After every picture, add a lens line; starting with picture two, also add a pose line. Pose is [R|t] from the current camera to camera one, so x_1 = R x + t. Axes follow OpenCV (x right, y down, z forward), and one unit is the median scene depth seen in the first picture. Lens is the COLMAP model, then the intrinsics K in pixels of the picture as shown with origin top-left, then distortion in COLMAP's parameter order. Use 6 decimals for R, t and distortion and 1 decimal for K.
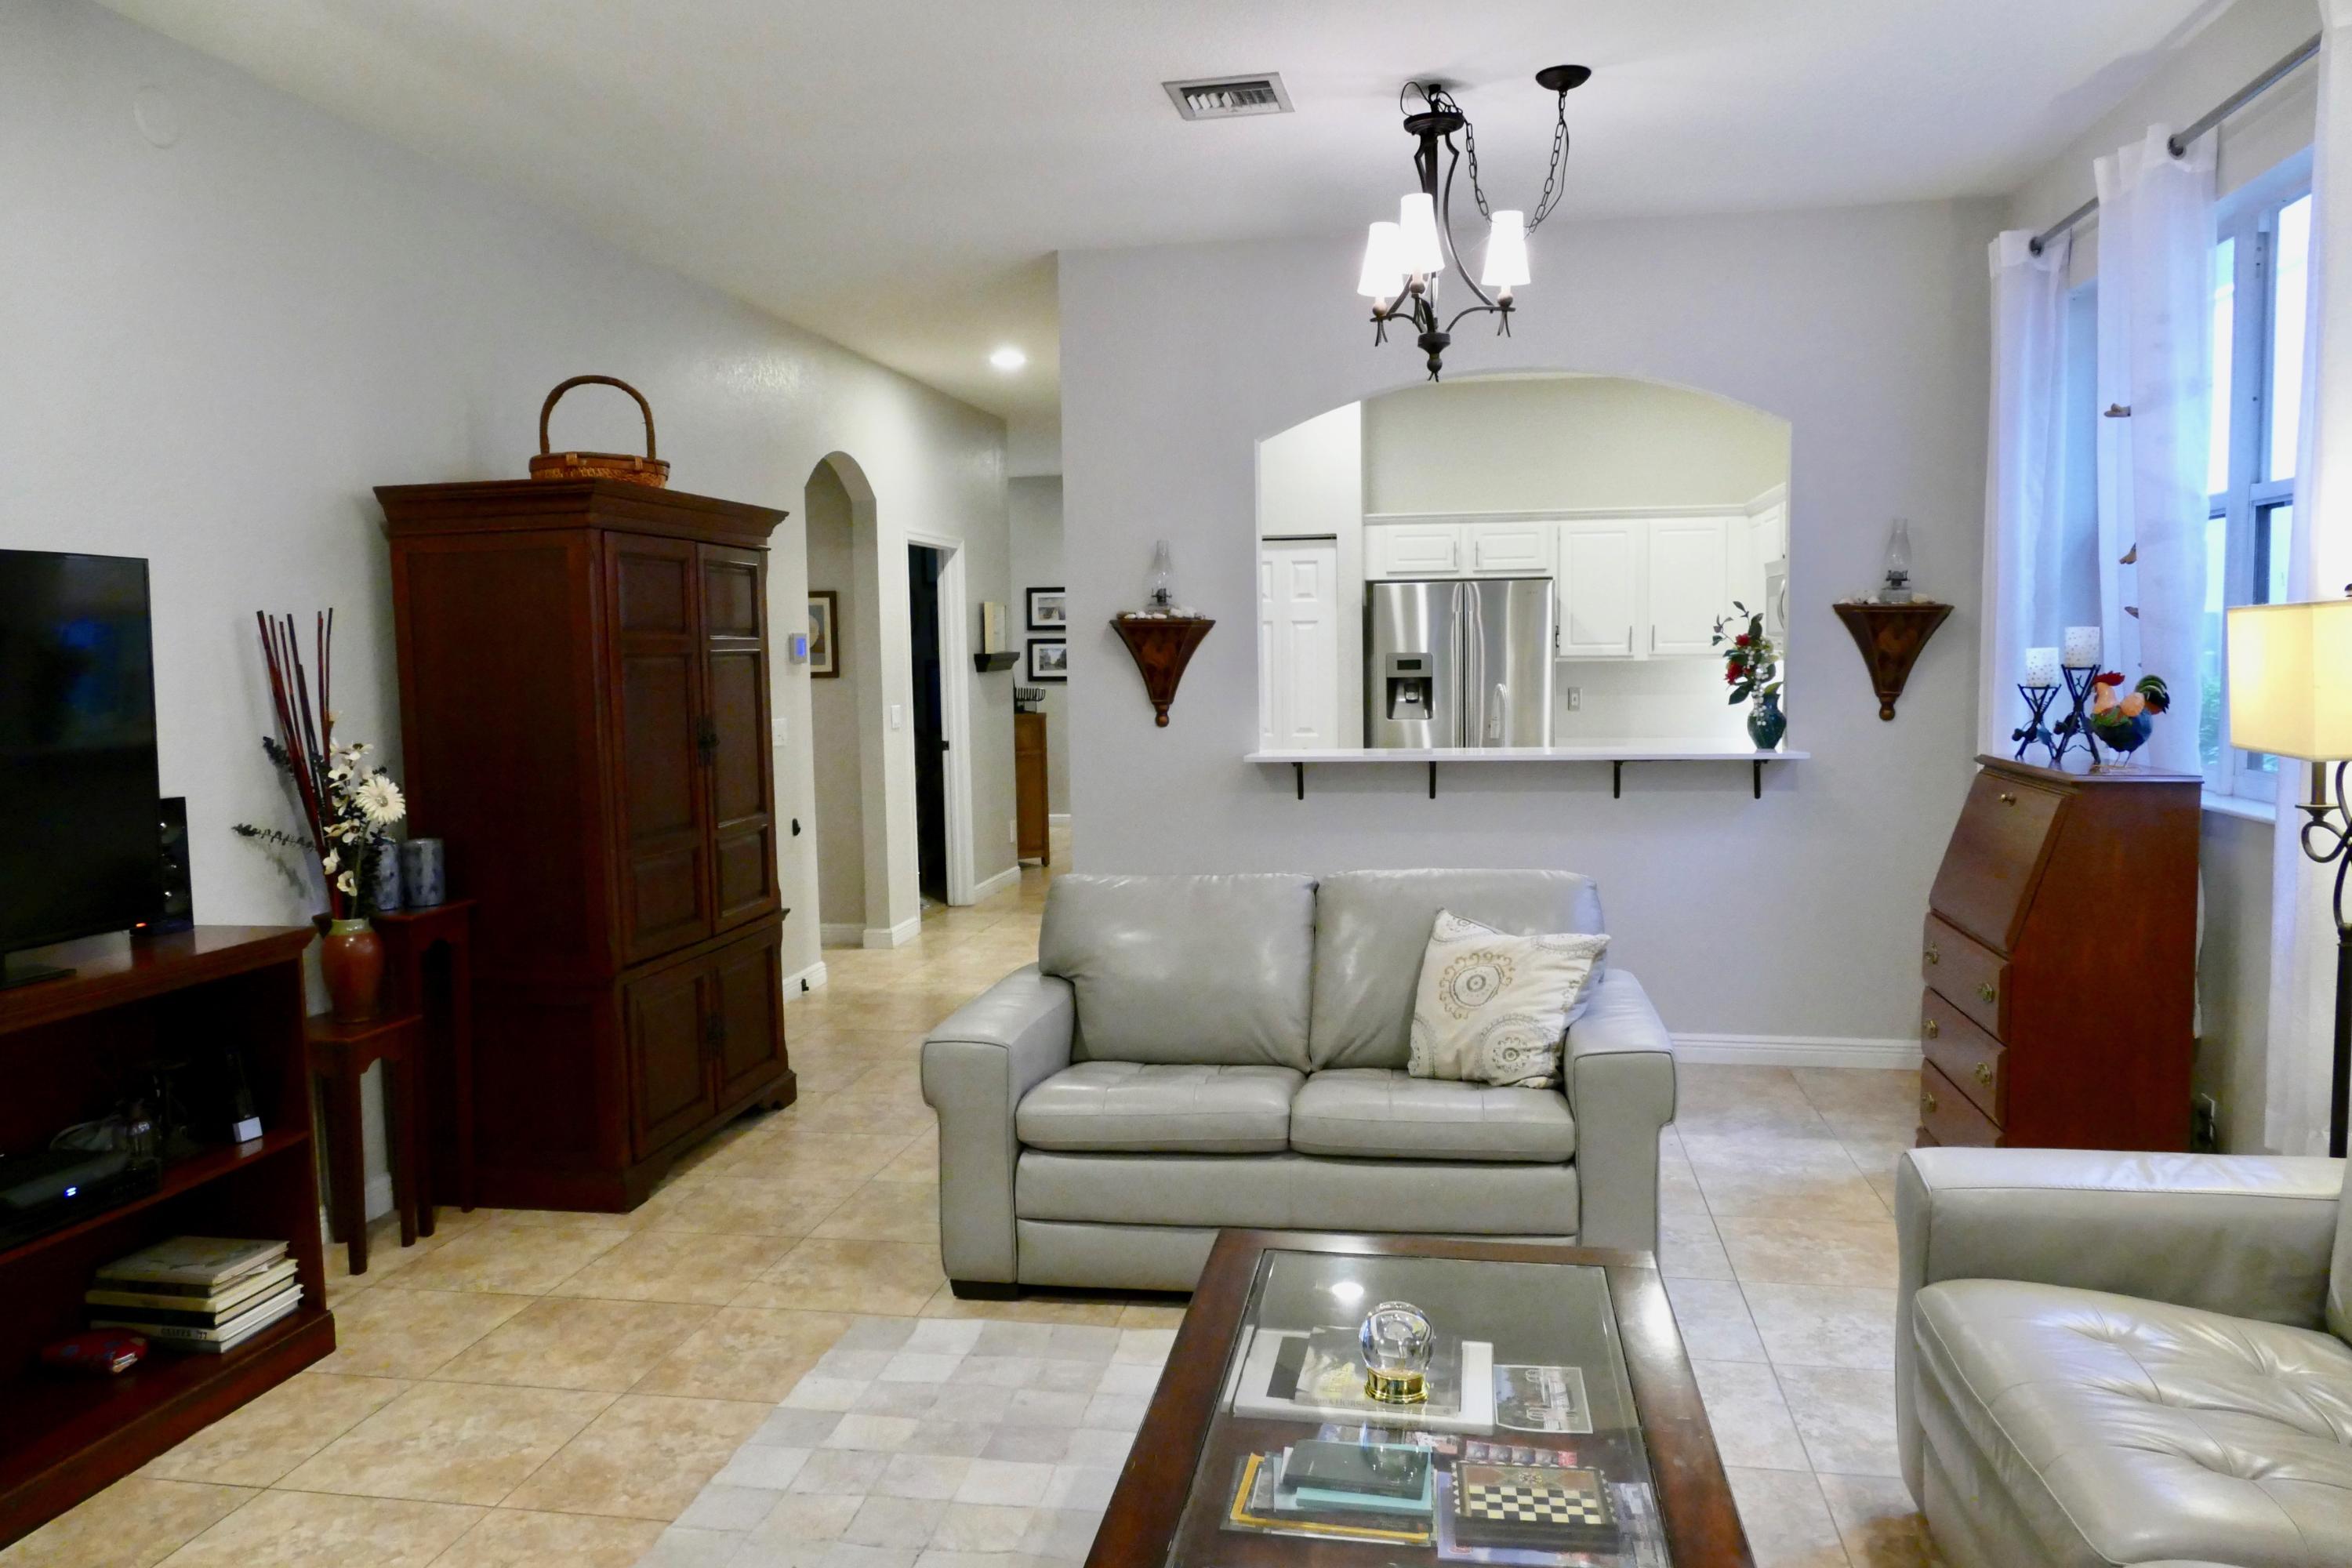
lens RADIAL K [[1684.1, 0, 1182.2], [0, 1684.1, 787.9], [0, 0, 1]] dist [-0.016962, 0.013139]
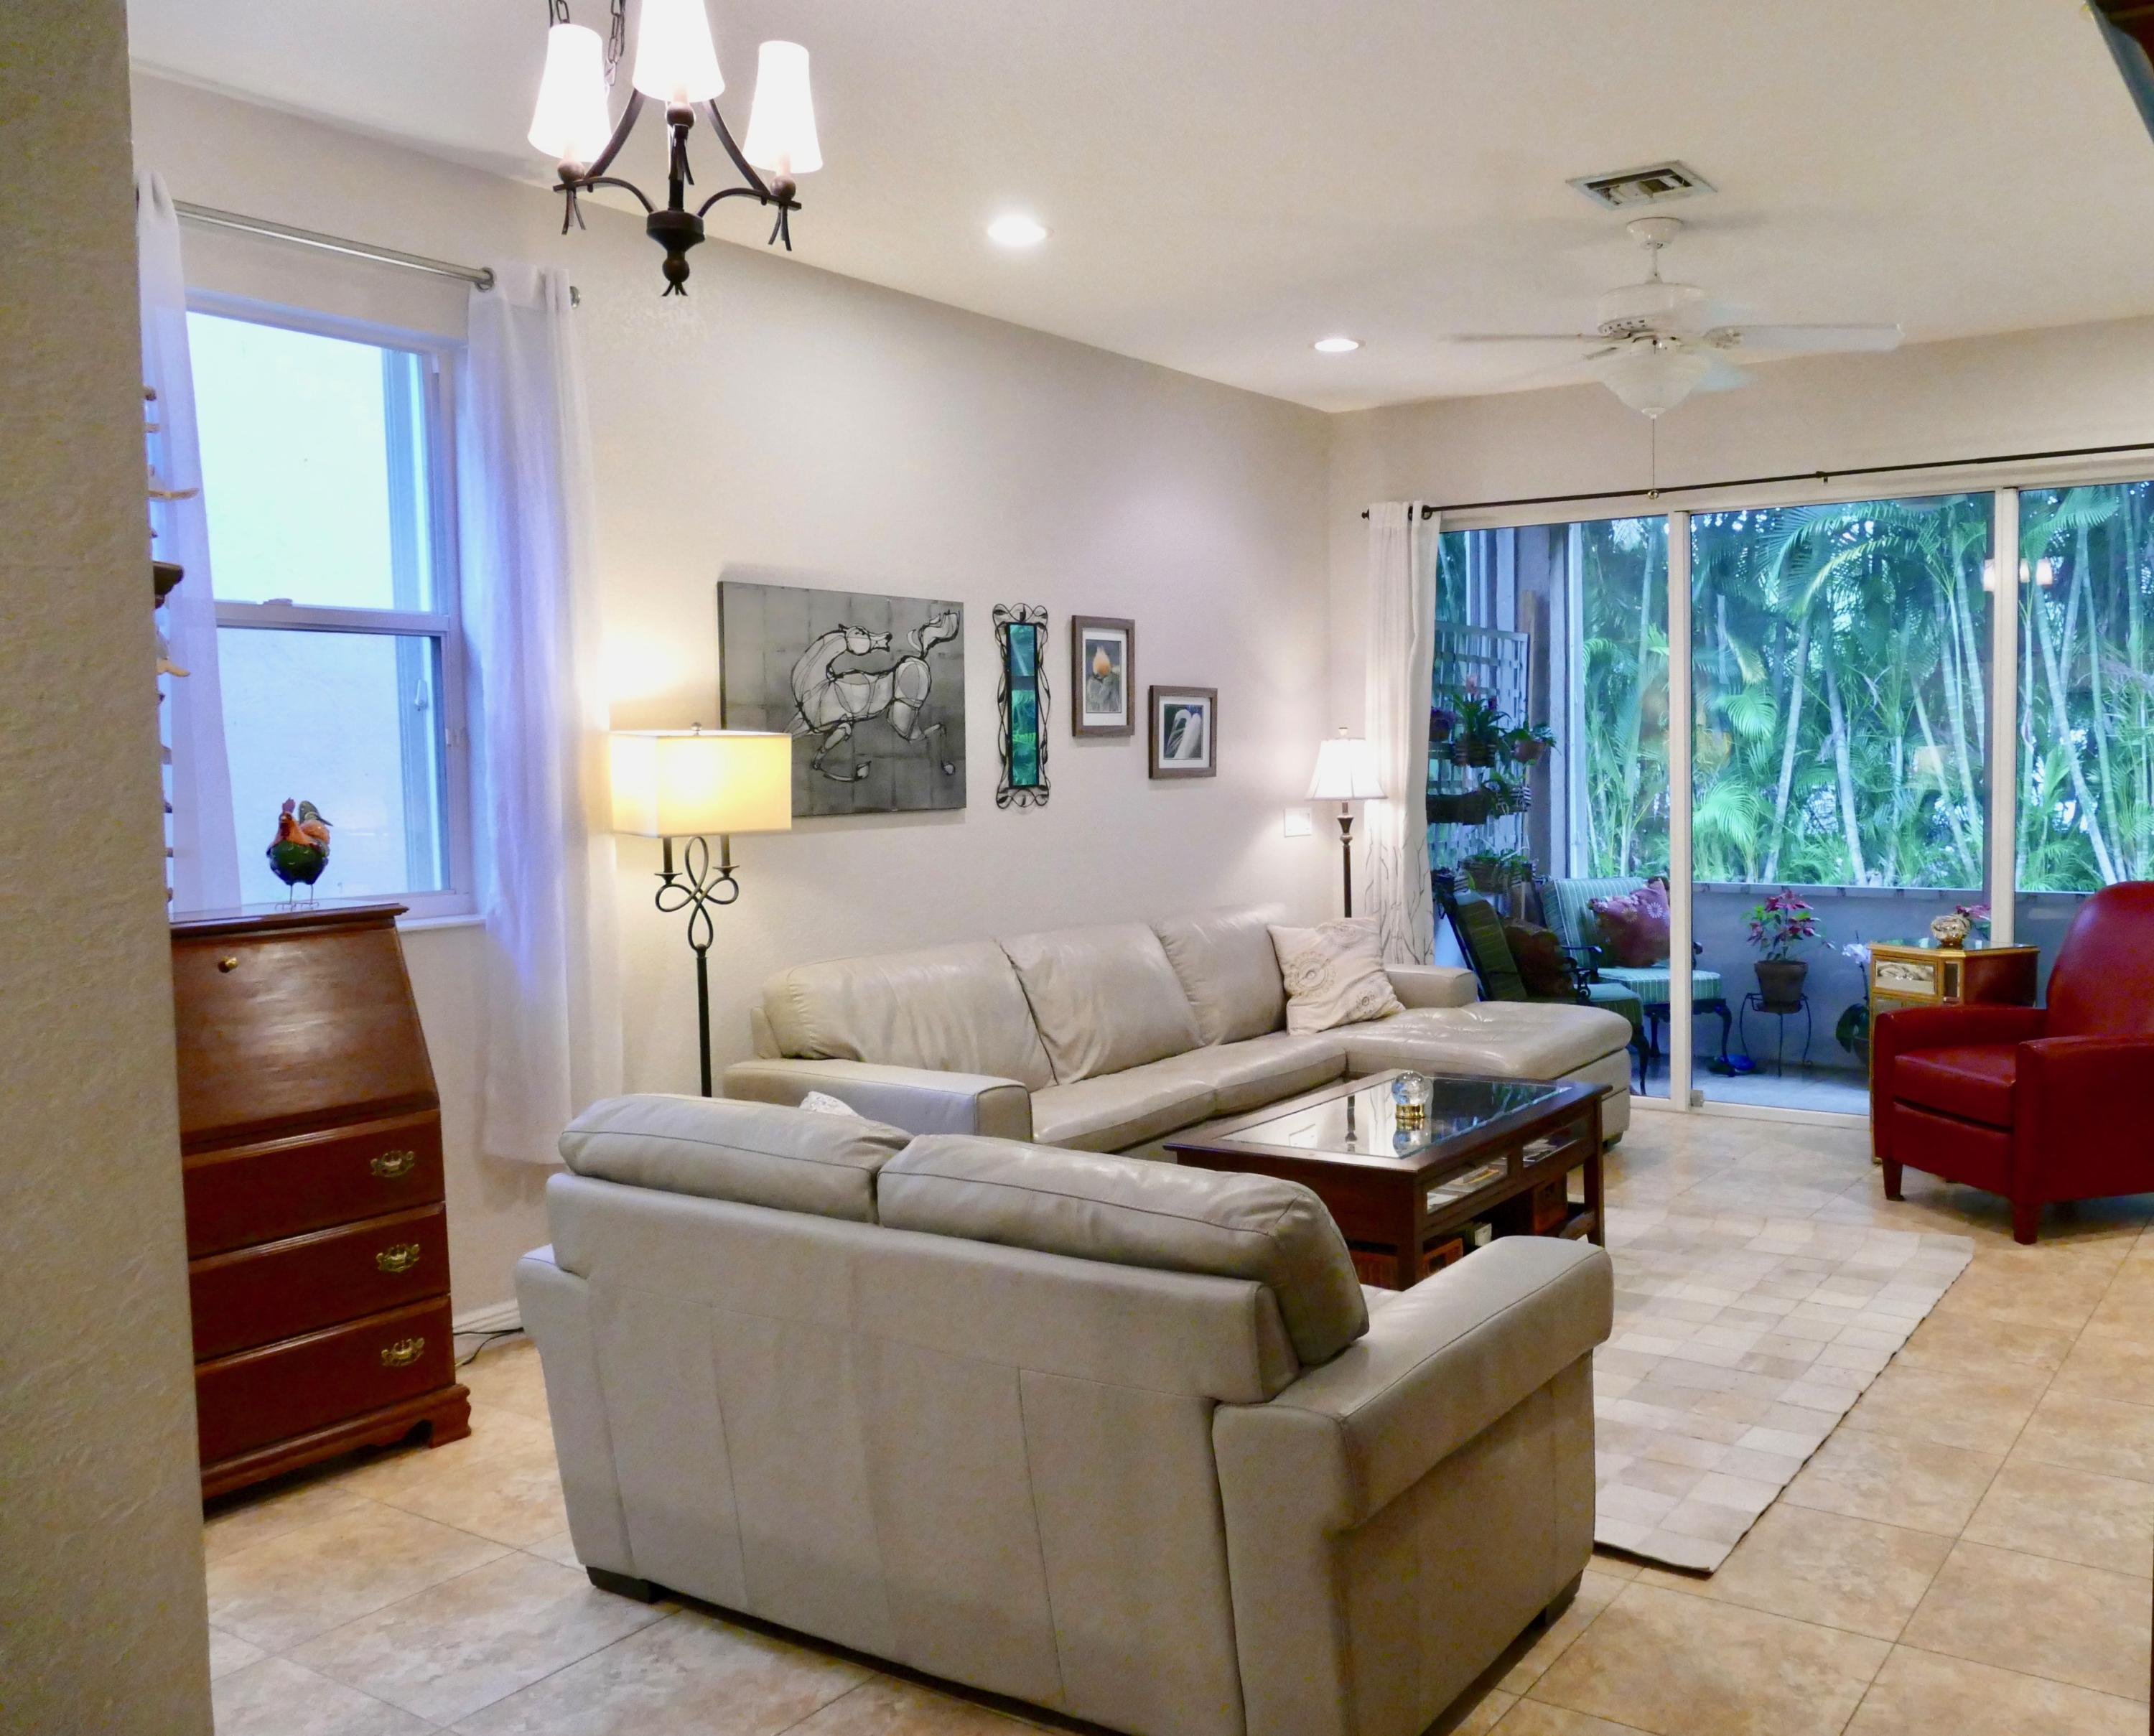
lens RADIAL K [[1858.1, 0, 1302.9], [0, 1858.1, 873.1], [0, 0, 1]] dist [-0.005515, 0.000075]
pose [[-0.931158, 0.004726, 0.364585, -0.305542], [0.058196, 0.989024, 0.135812, -0.128106], [-0.359941, 0.147680, -0.921213, 1.654590]]
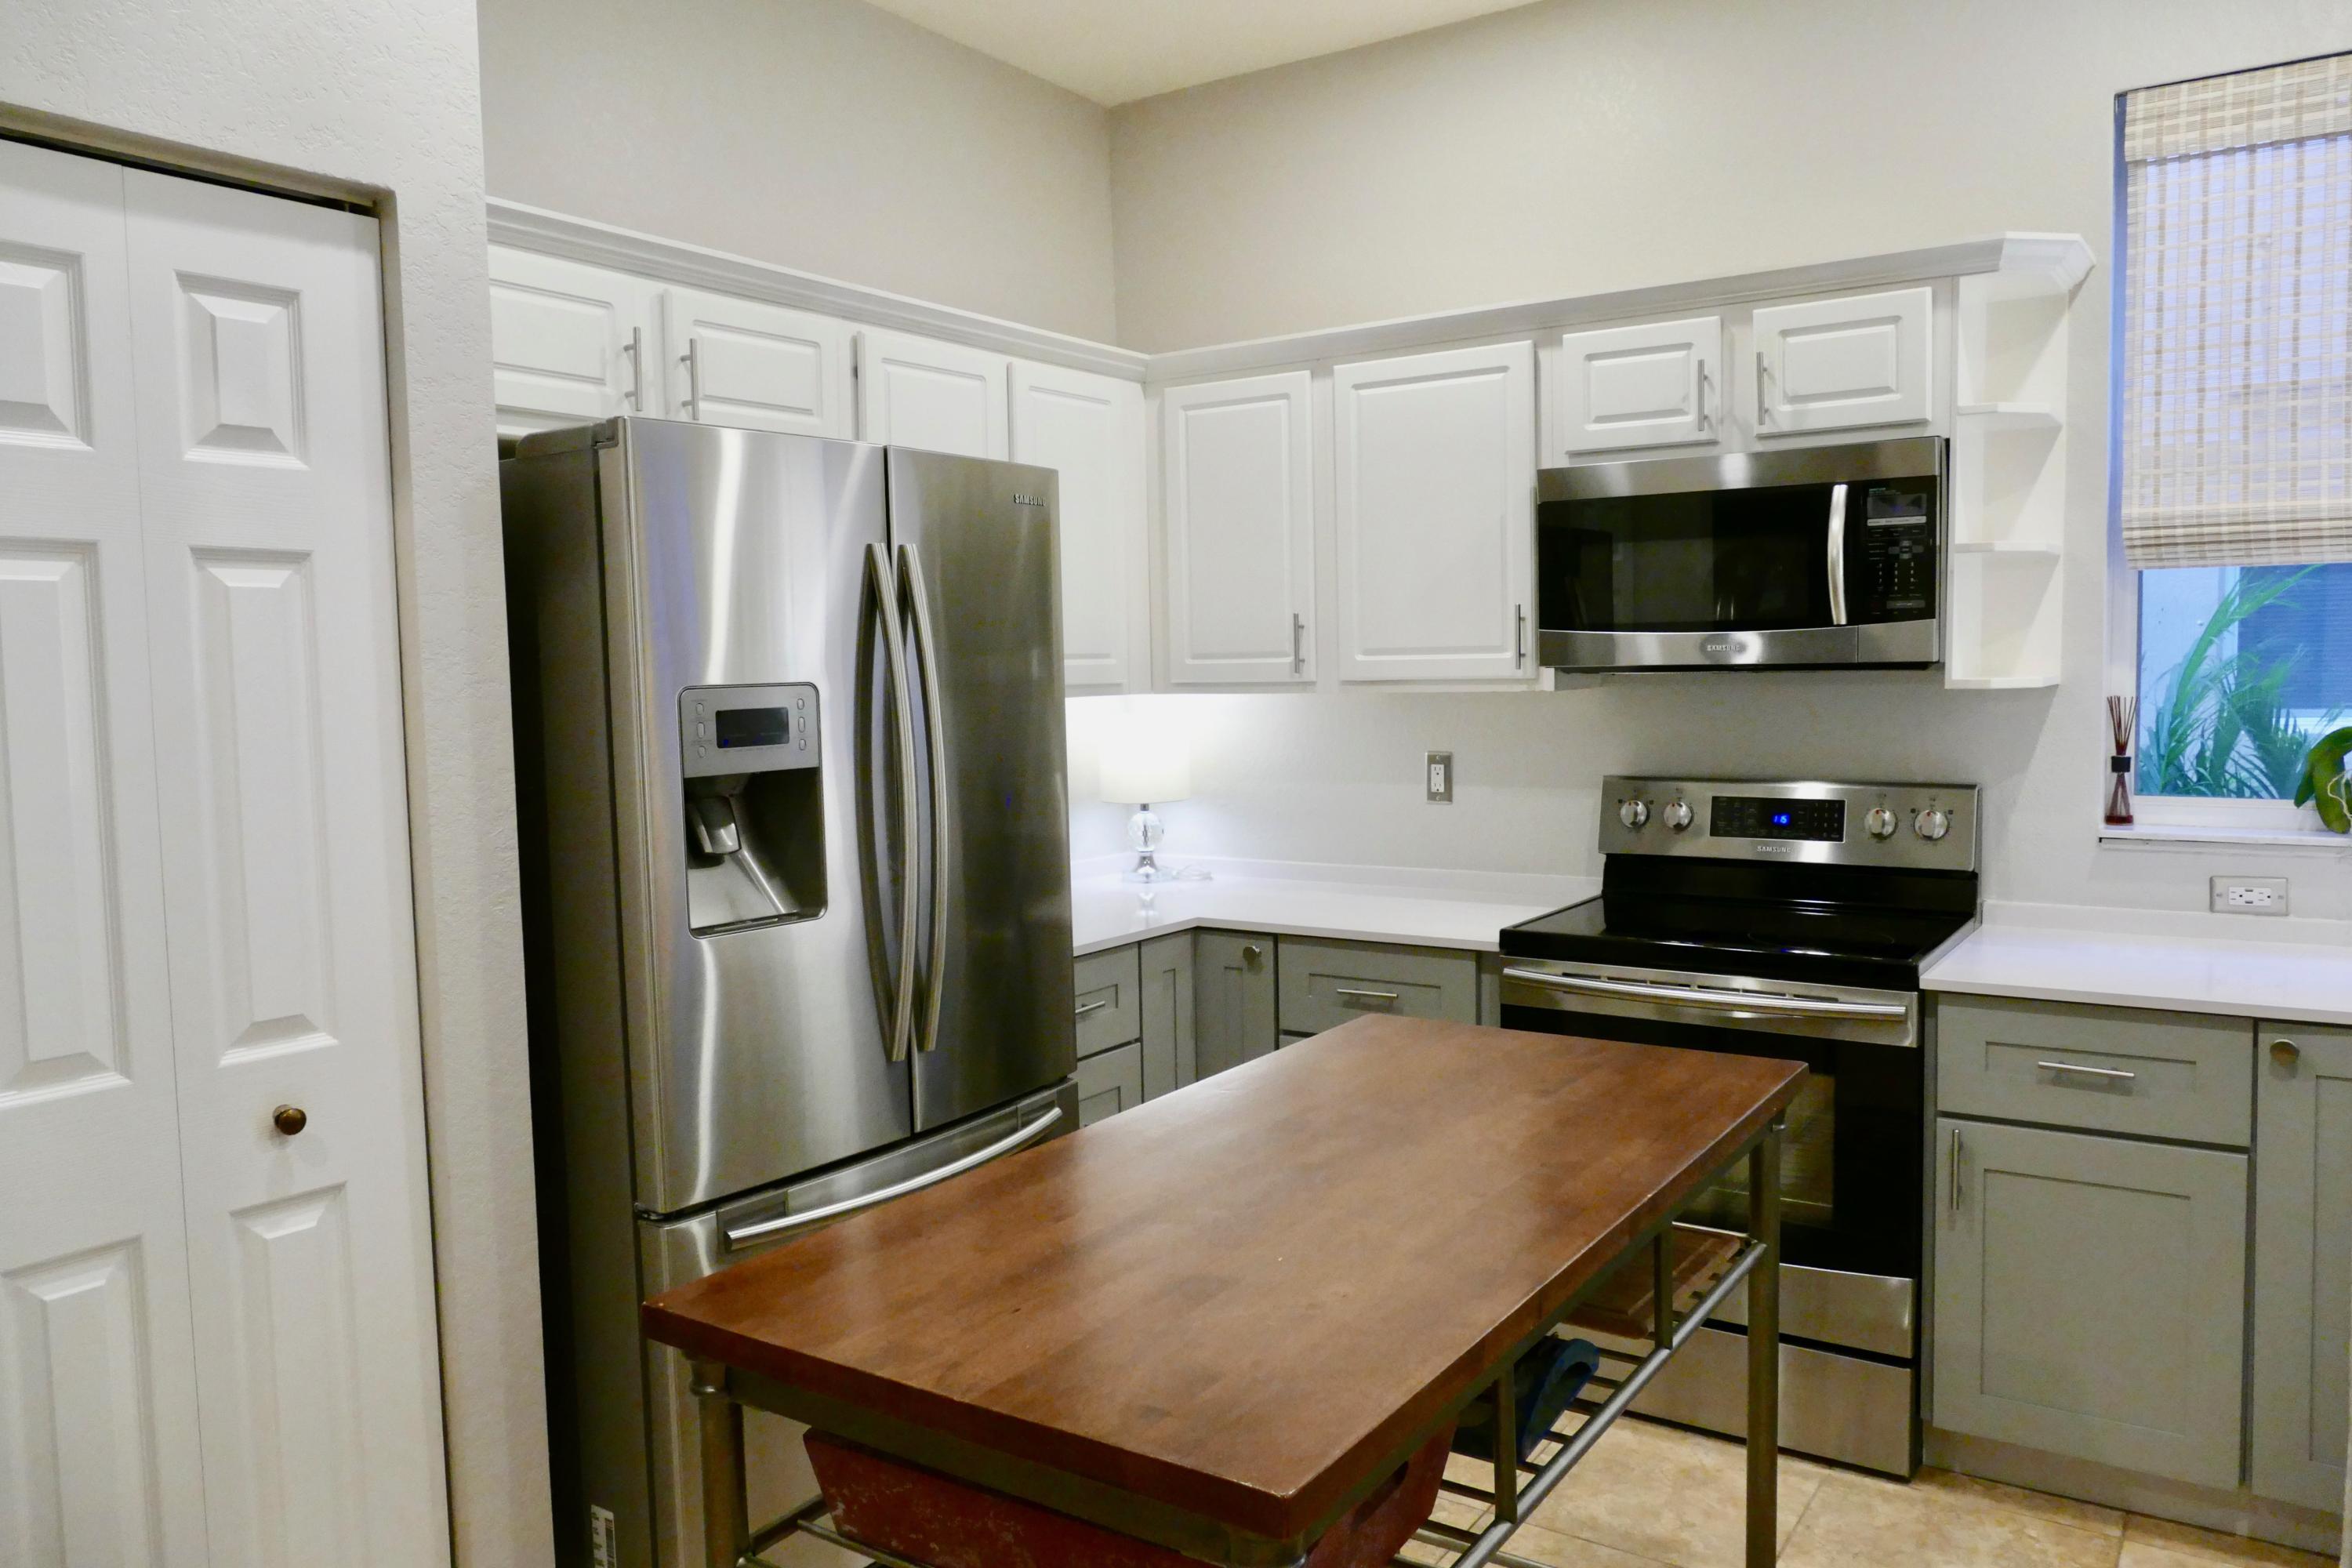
lens RADIAL K [[1684.1, 0, 1180.3], [0, 1684.1, 776.3], [0, 0, 1]] dist [-0.016962, 0.013139]
pose [[0.406777, -0.062782, 0.911368, -0.179747], [0.089354, 0.995586, 0.028701, -0.140420], [-0.909147, 0.069759, 0.410591, 1.732463]]
